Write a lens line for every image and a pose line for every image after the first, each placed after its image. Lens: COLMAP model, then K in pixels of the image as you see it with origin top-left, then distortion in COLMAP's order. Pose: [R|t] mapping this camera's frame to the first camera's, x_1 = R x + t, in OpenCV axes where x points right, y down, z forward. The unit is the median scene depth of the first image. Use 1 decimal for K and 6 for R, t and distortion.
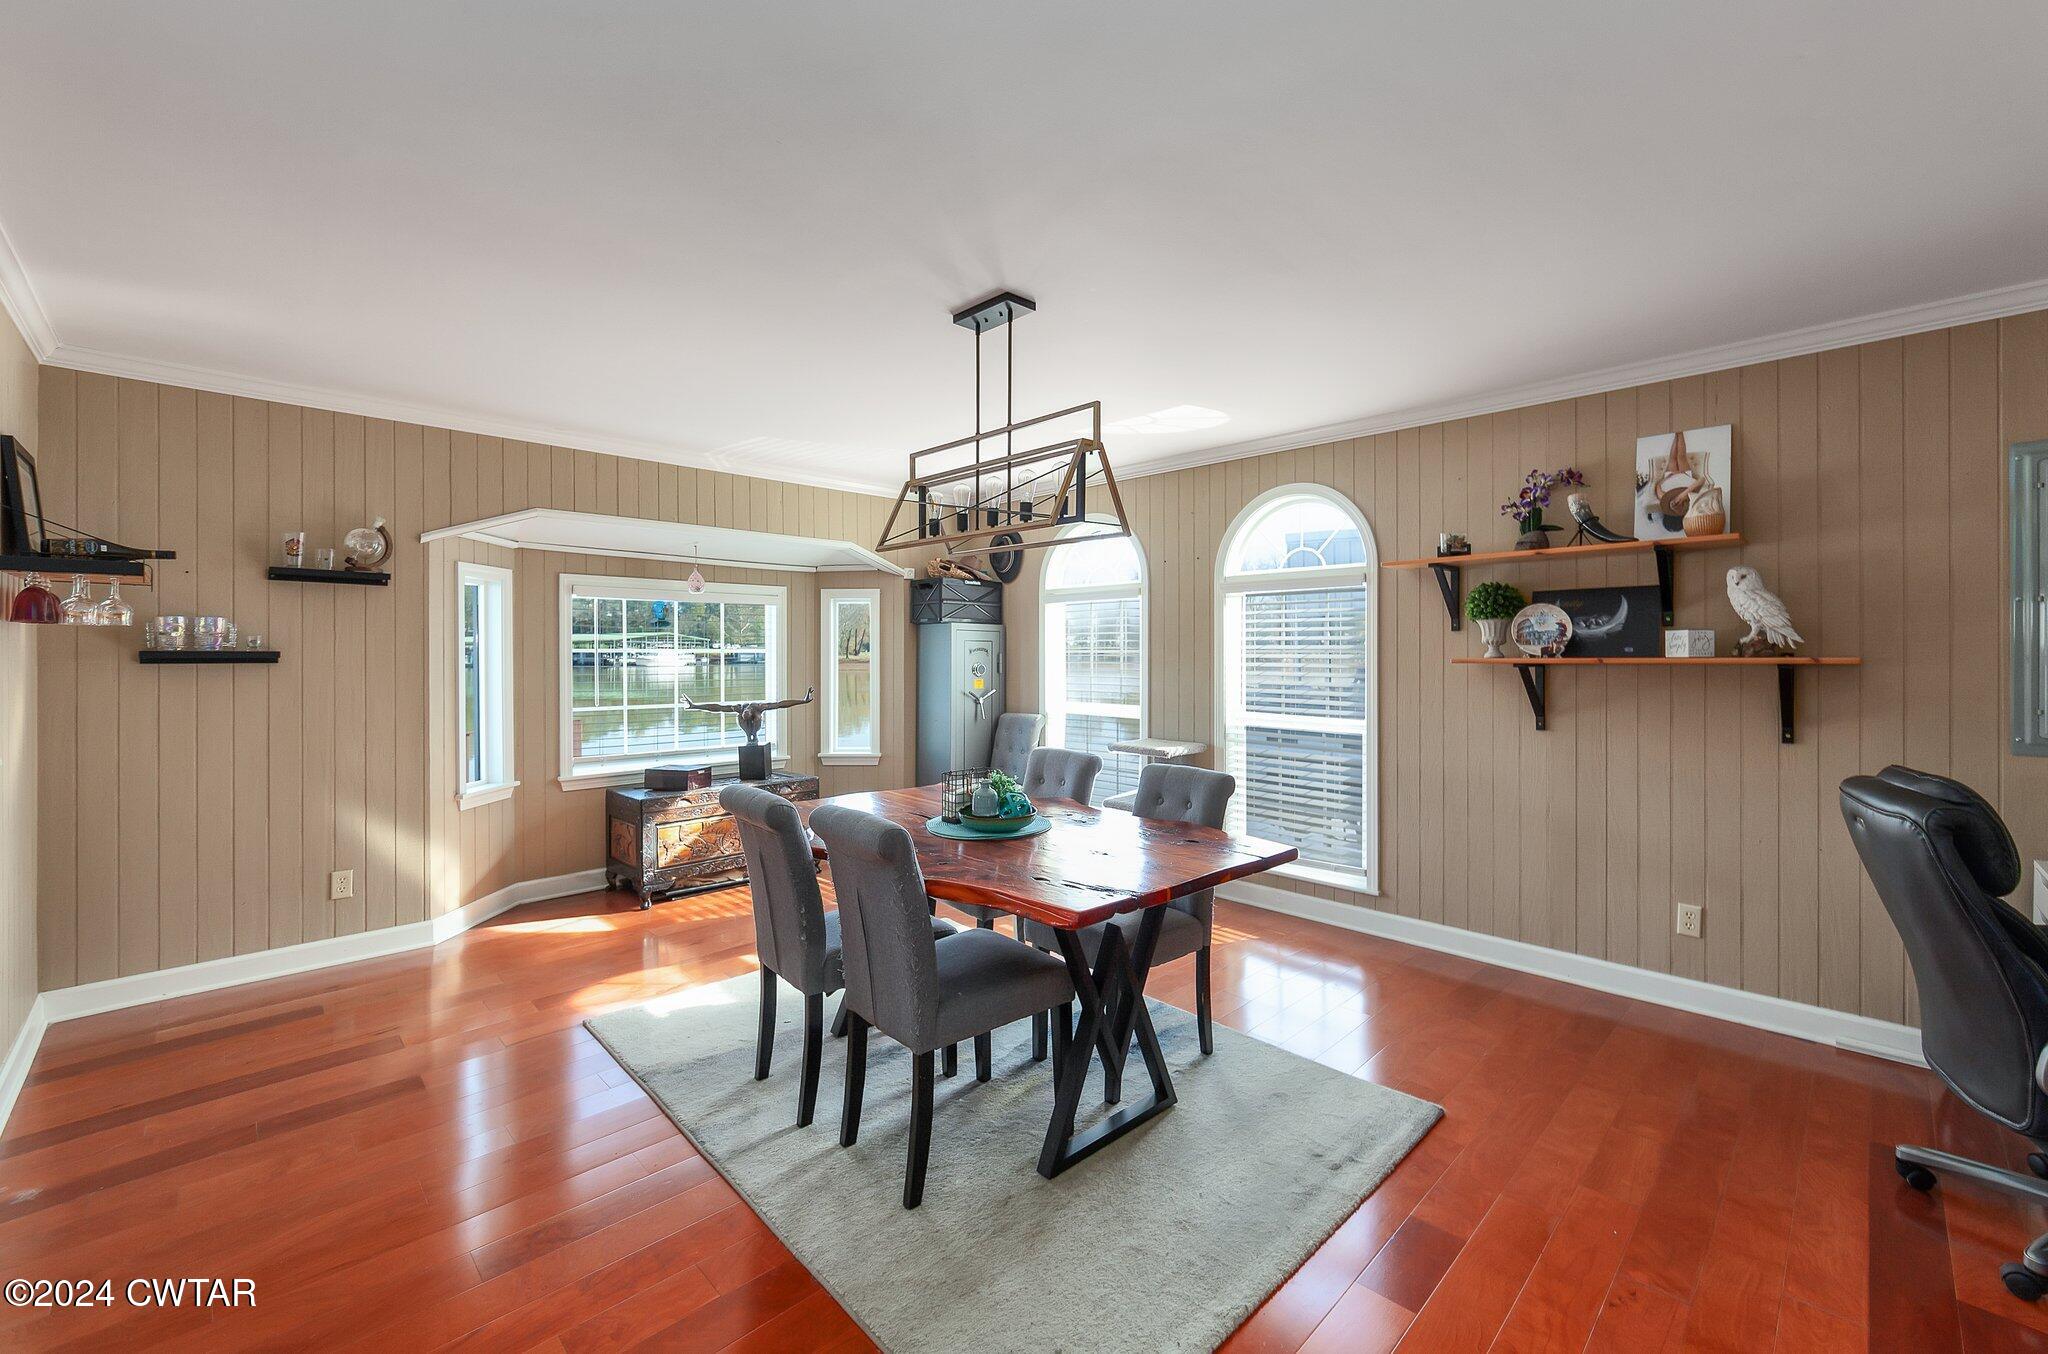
lens RADIAL K [[822.7, 0, 1060.8], [0, 822.7, 671.2], [0, 0, 1]] dist [0.002562, -0.001446]
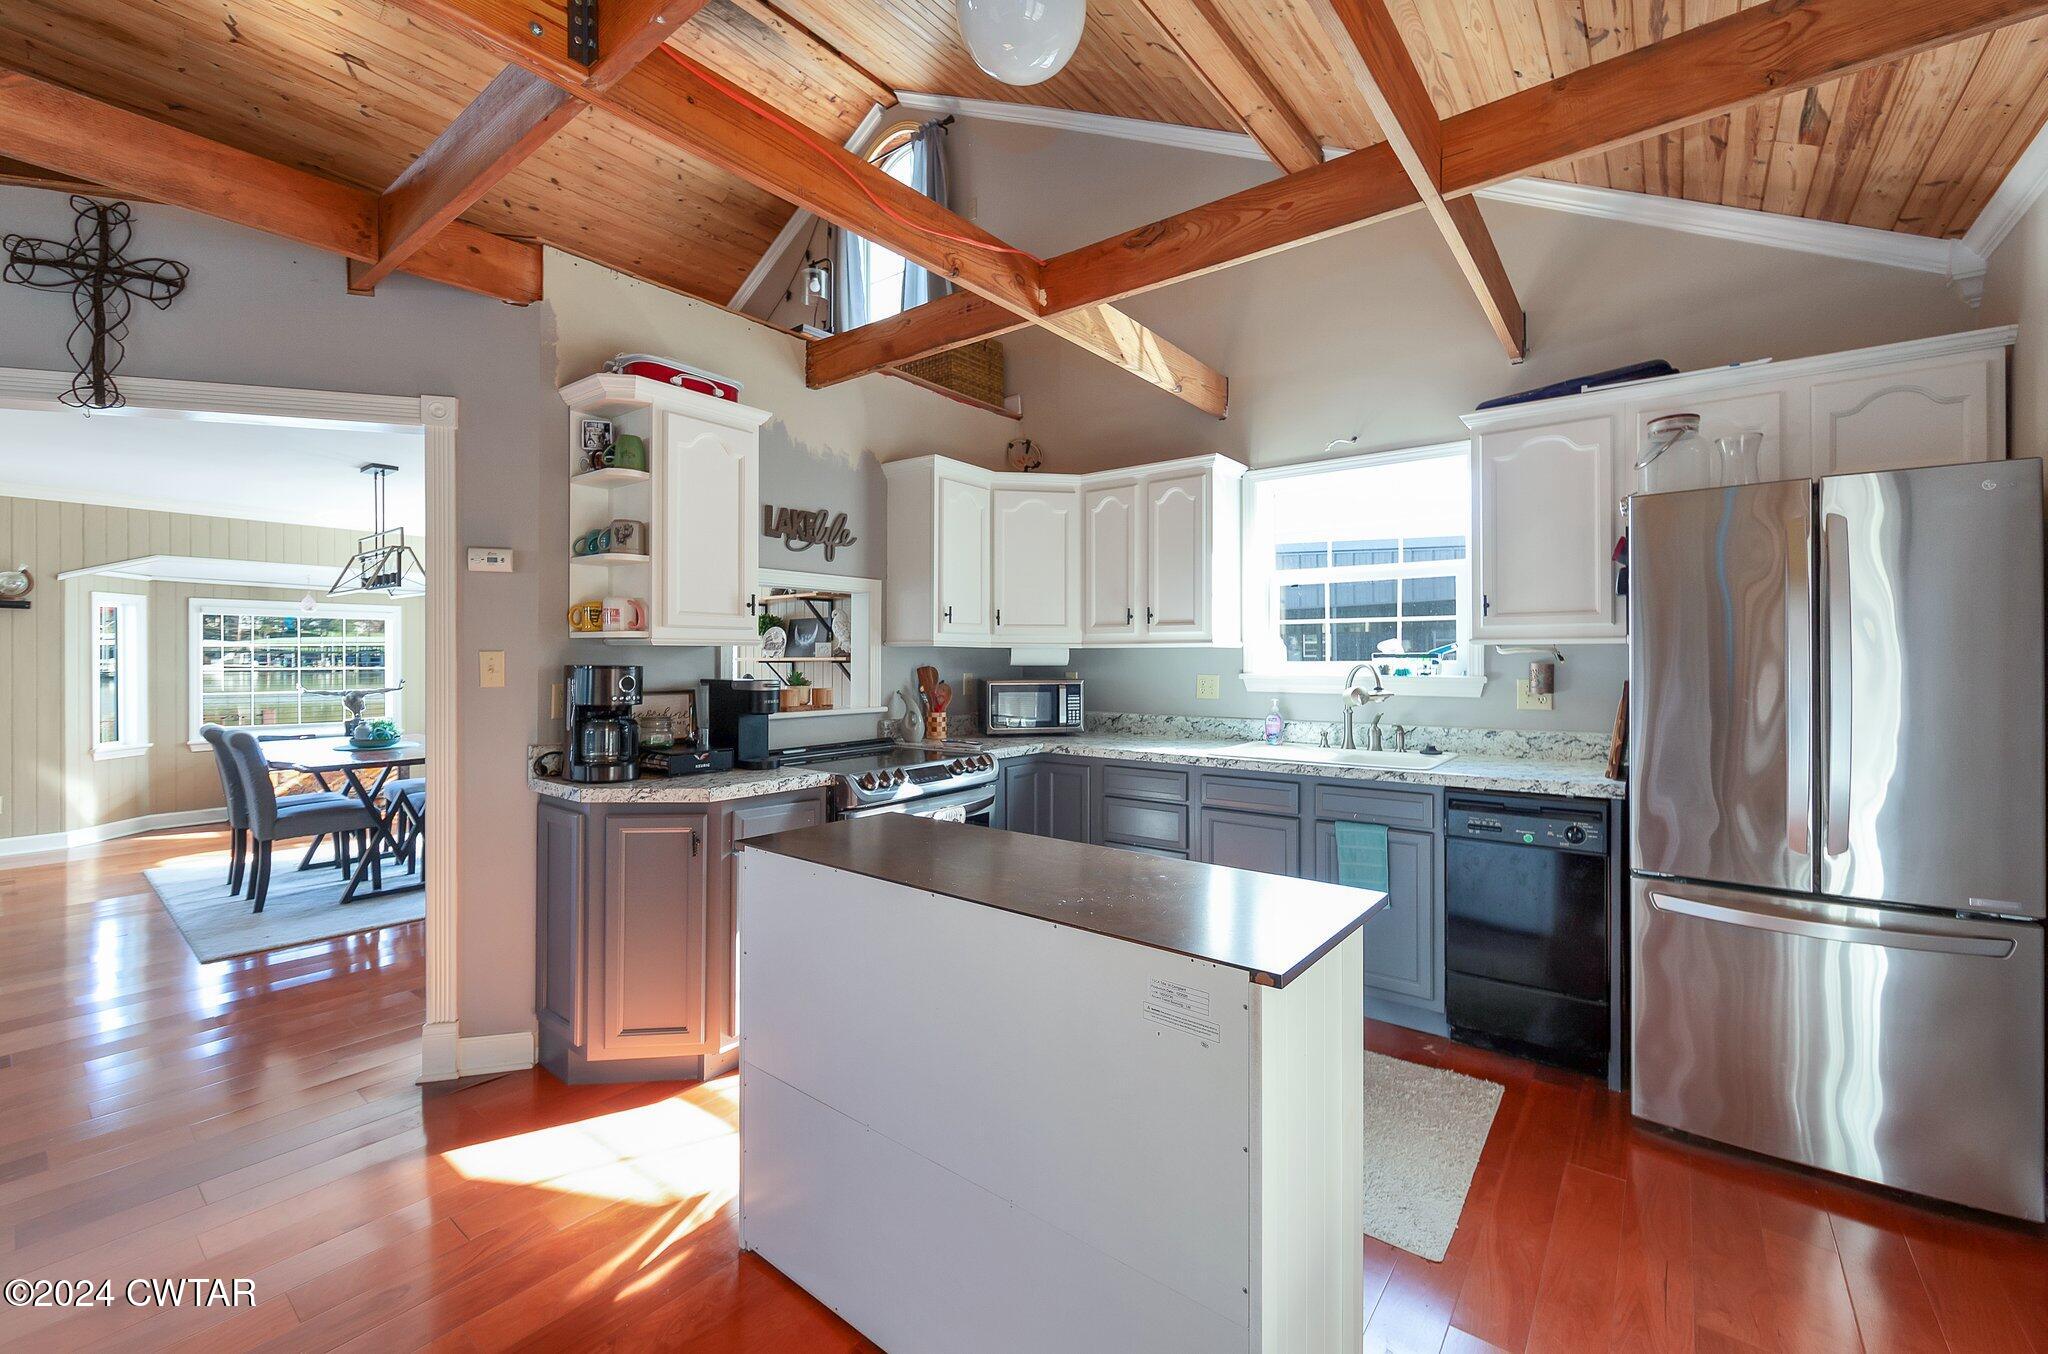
lens RADIAL K [[822.7, 0, 1062.9], [0, 822.7, 663.0], [0, 0, 1]] dist [0.002562, -0.001446]
pose [[0.991562, -0.001976, 0.129620, 0.793318], [0.003224, 0.999950, -0.009419, 0.014766], [-0.129595, 0.009758, 0.991519, -0.682323]]
